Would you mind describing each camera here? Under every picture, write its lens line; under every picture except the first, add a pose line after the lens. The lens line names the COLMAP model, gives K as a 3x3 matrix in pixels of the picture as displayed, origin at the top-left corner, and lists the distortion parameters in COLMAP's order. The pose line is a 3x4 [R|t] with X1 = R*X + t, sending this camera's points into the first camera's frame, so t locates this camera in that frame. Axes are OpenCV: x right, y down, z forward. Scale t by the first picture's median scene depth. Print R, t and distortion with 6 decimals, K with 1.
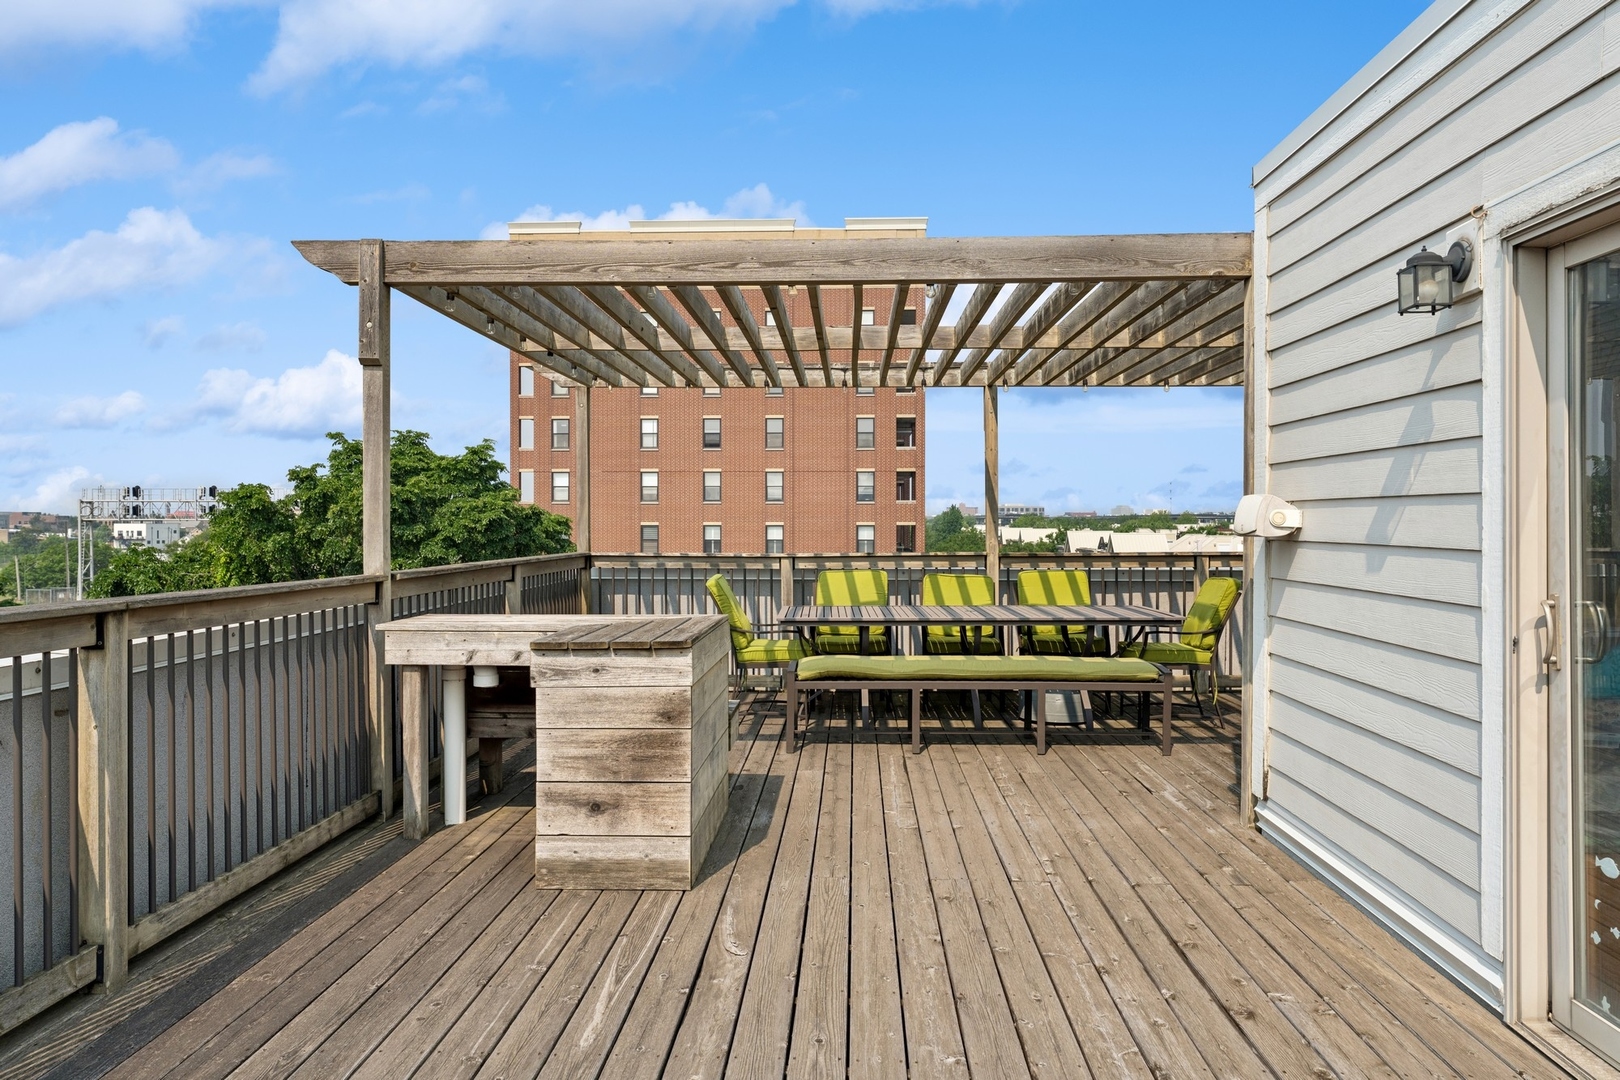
lens RADIAL K [[1156.1, 0, 812.6], [0, 1156.1, 533.7], [0, 0, 1]] dist [-0.007104, 0.008265]
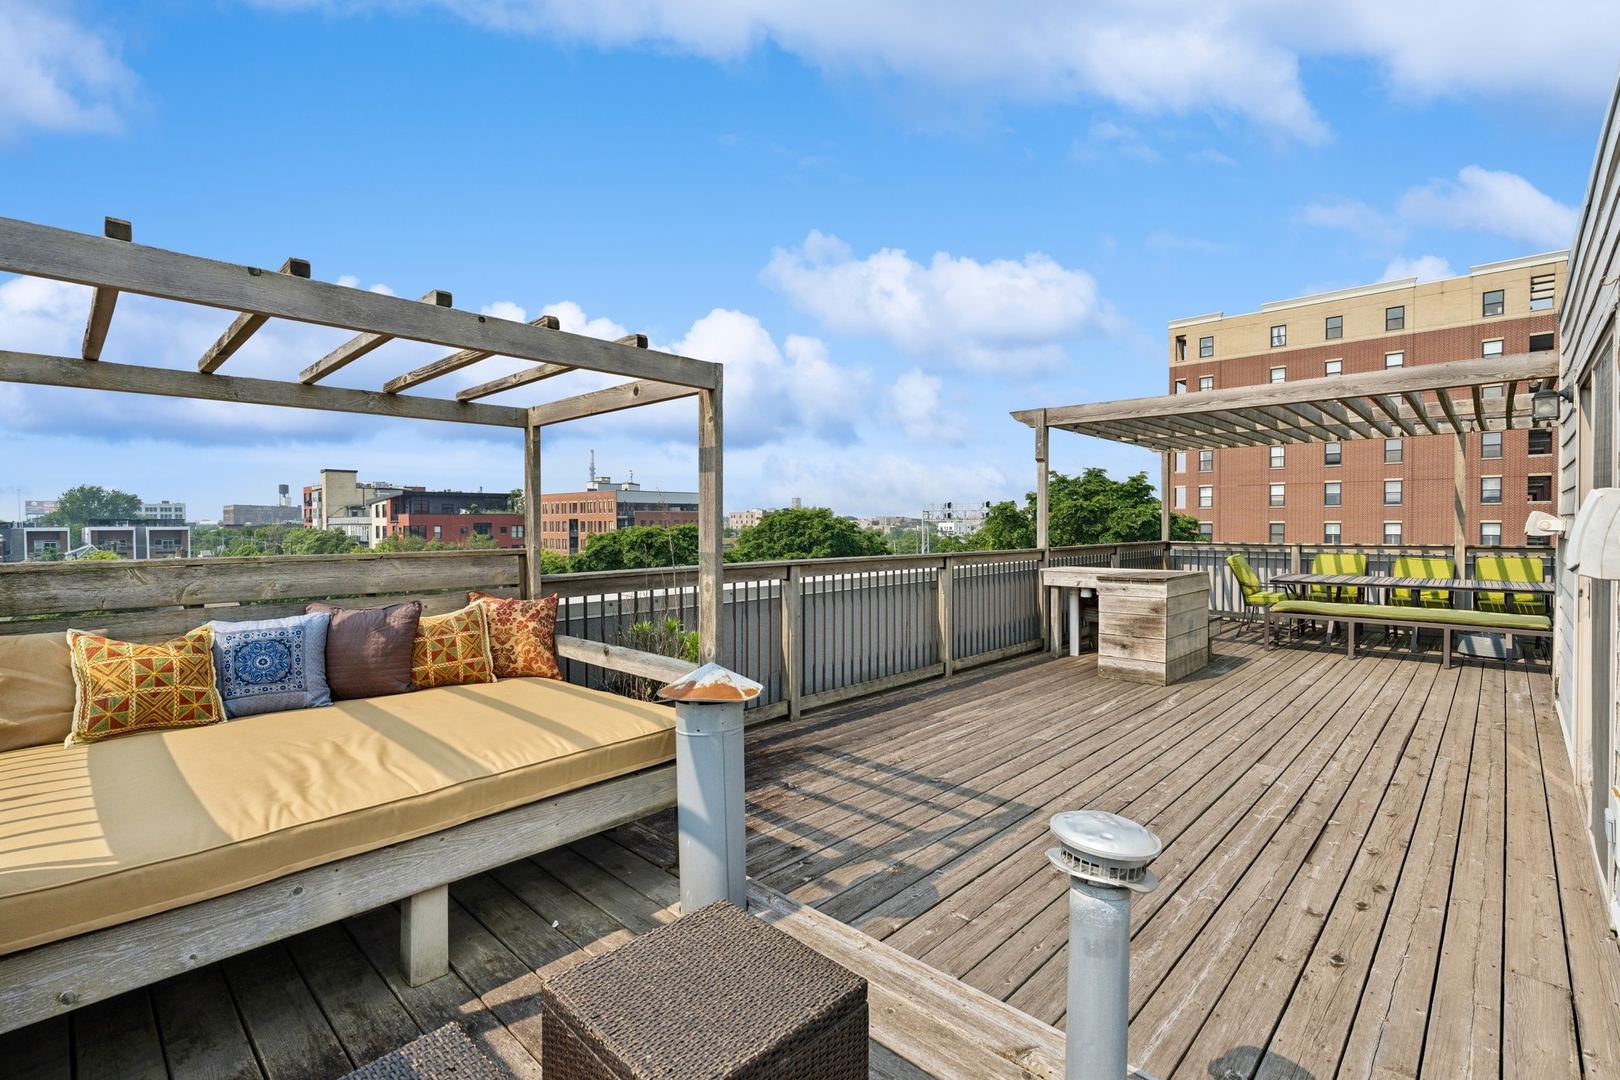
lens RADIAL K [[743.9, 0, 791.9], [0, 743.9, 520.1], [0, 0, 1]] dist [-0.004738, 0.001589]
pose [[0.739613, -0.005702, -0.673009, 0.162271], [-0.001910, 0.999942, -0.010571, -0.003777], [0.673030, 0.009103, 0.739559, -0.287881]]
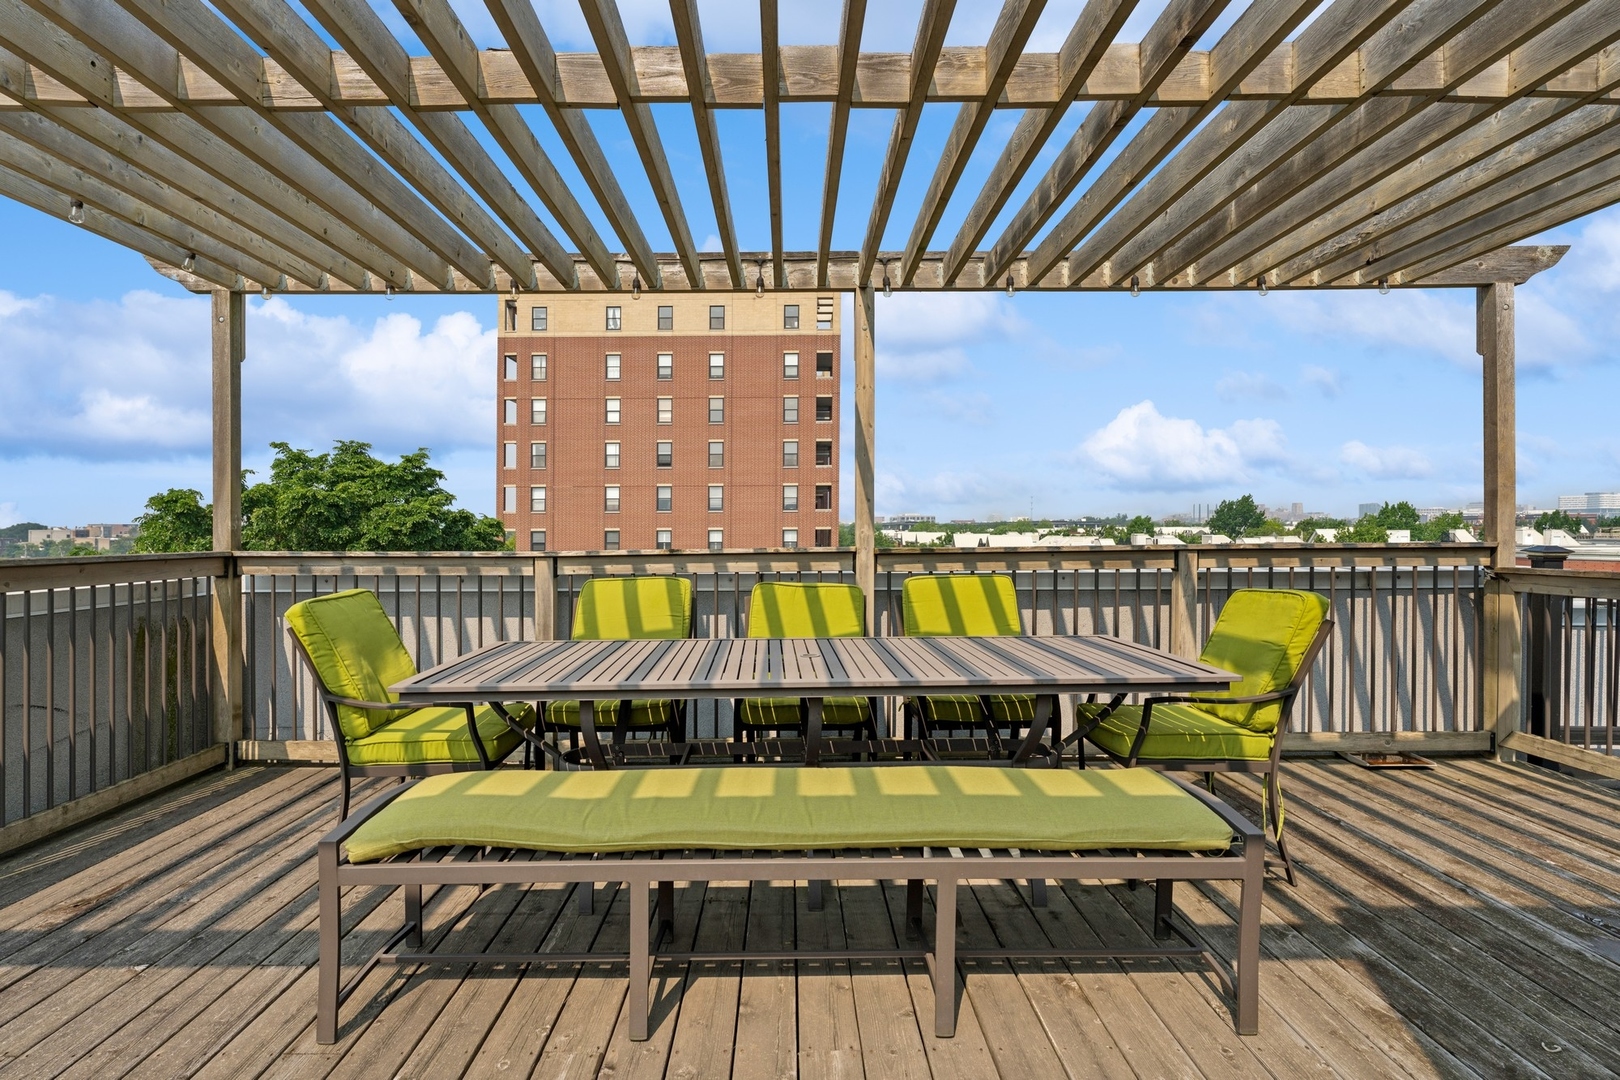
lens RADIAL K [[864.1, 0, 805.0], [0, 864.1, 547.1], [0, 0, 1]] dist [-0.004852, -0.000124]
pose [[0.998809, -0.006353, 0.048377, 0.098635], [0.005856, 0.999929, 0.010402, 0.010797], [-0.048439, -0.010107, 0.998775, 0.517103]]
